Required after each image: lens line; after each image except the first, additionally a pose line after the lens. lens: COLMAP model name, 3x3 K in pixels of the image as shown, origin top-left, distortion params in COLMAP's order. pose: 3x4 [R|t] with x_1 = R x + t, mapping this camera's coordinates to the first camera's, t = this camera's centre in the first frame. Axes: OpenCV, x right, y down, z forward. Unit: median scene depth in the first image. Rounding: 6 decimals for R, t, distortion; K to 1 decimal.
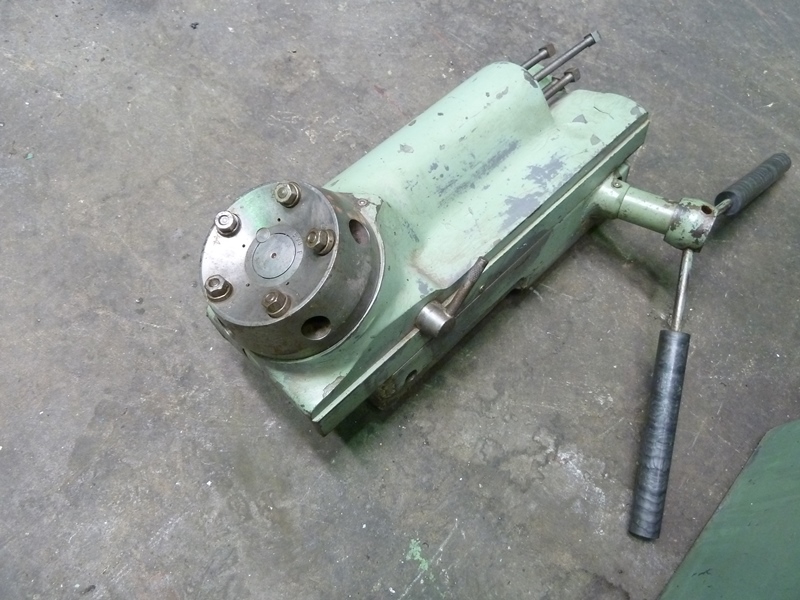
lens RADIAL K [[600.7, 0, 400.0], [0, 600.7, 300.0], [0, 0, 1]] dist [-0.032876, 0.001979]
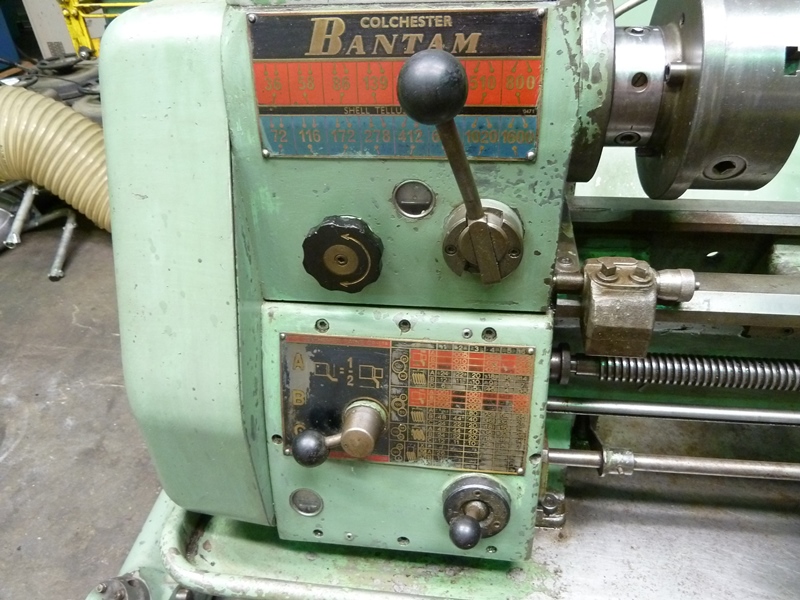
lens RADIAL K [[600.7, 0, 400.0], [0, 600.7, 300.0], [0, 0, 1]] dist [-0.032876, 0.001979]
pose [[0.788493, -0.471074, 0.395433, 0.324857], [0.602753, 0.719741, -0.344472, 0.467369], [-0.122338, 0.509962, 0.851453, -1.565902]]
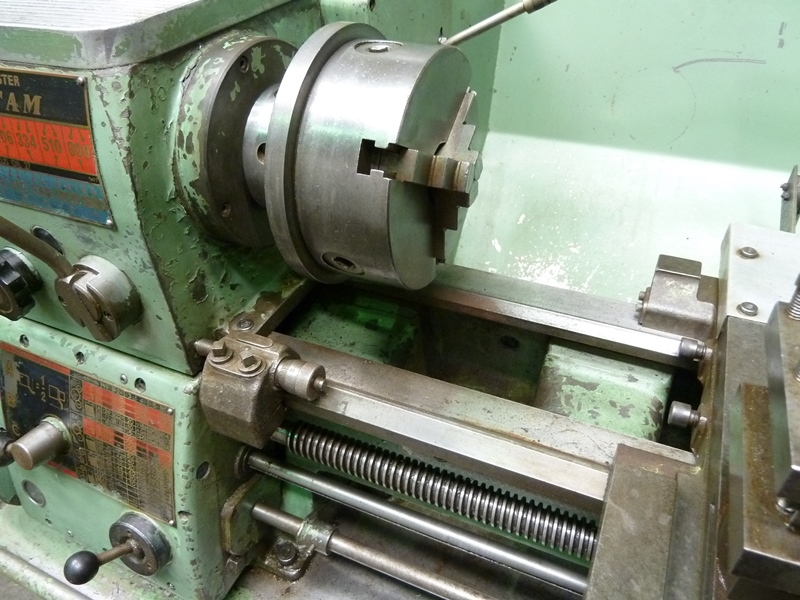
lens RADIAL K [[600.7, 0, 400.0], [0, 600.7, 300.0], [0, 0, 1]] dist [-0.032876, 0.001979]
pose [[0.928894, -0.333116, 0.161835, 1.052174], [0.370289, 0.827644, -0.421773, 0.698522], [0.006558, 0.451707, 0.892142, -1.639653]]
